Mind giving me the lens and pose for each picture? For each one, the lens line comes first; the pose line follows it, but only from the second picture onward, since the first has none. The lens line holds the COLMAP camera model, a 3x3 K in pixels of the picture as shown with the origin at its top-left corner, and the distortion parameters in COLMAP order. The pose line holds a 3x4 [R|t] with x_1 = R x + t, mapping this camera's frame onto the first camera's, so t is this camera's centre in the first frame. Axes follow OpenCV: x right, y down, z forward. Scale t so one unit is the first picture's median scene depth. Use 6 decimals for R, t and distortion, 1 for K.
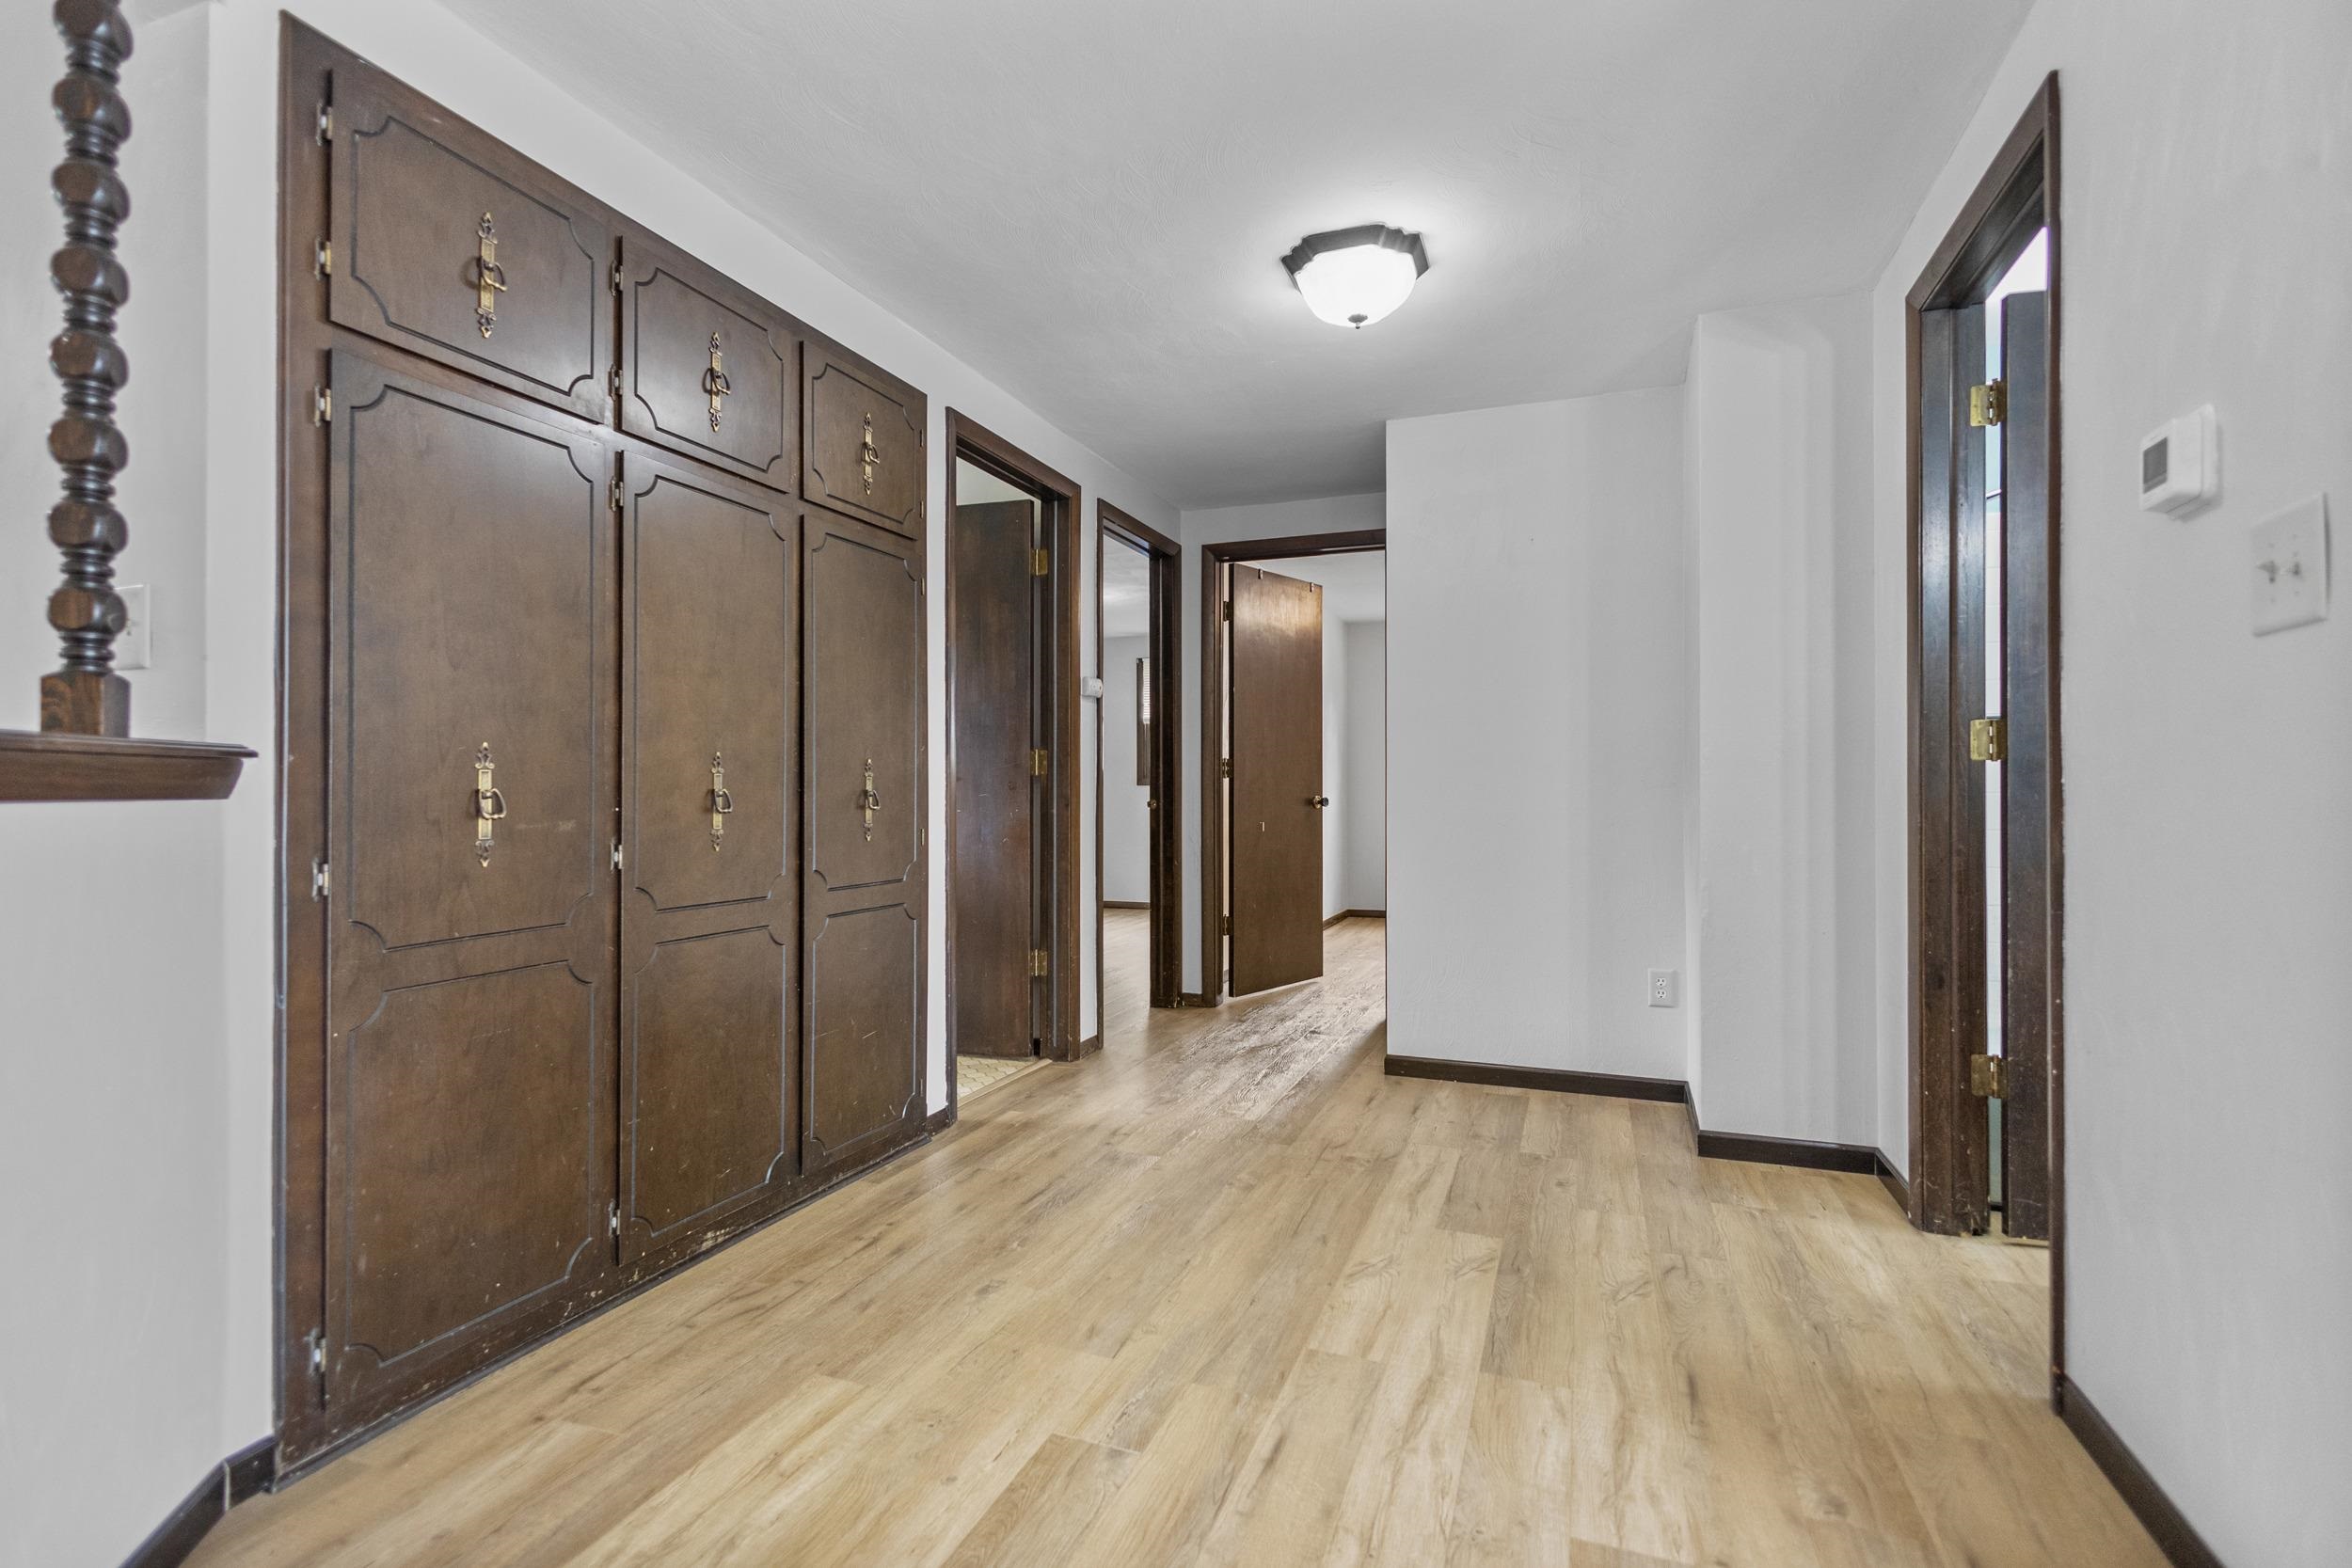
lens RADIAL K [[1072.4, 0, 1176.0], [0, 1072.4, 784.0], [0, 0, 1]] dist [0.005725, -0.000171]
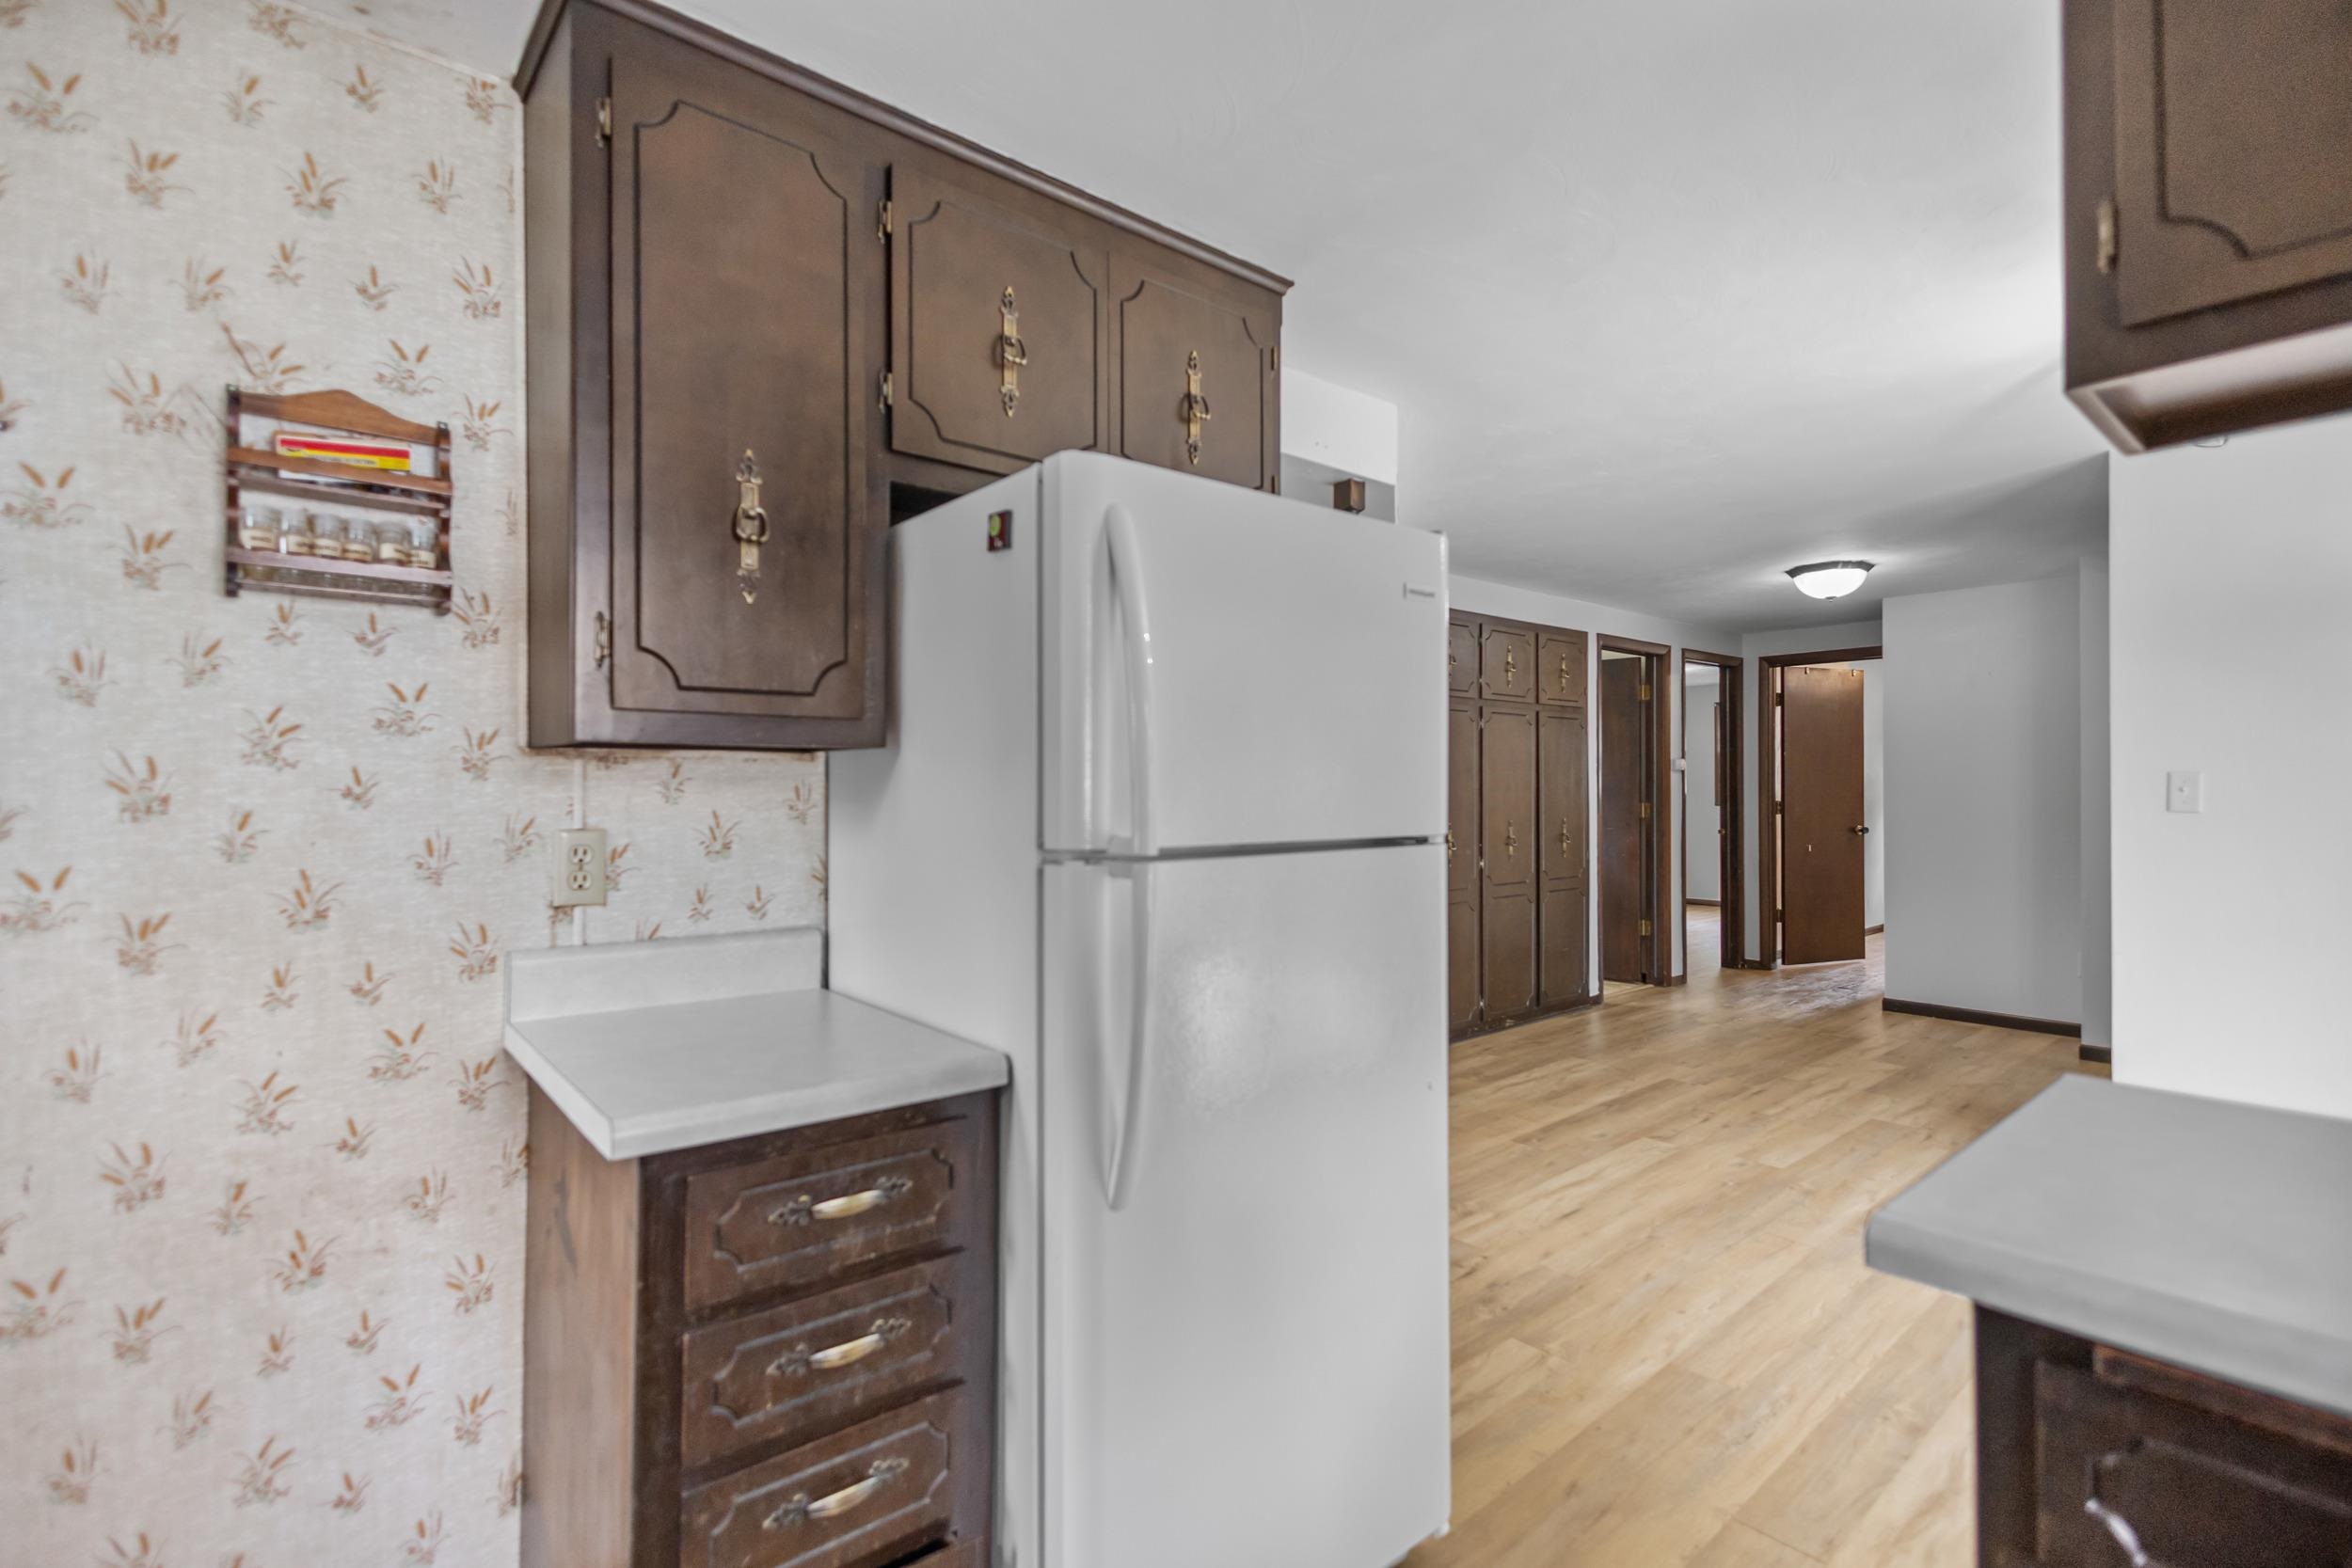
lens RADIAL K [[1106.5, 0, 1176.0], [0, 1106.5, 784.0], [0, 0, 1]] dist [-0.001056, -0.003227]
pose [[0.878680, -0.003245, -0.477401, 0.057159], [0.006278, 0.999969, 0.004758, -0.075267], [0.477371, -0.007178, 0.878673, -0.903598]]
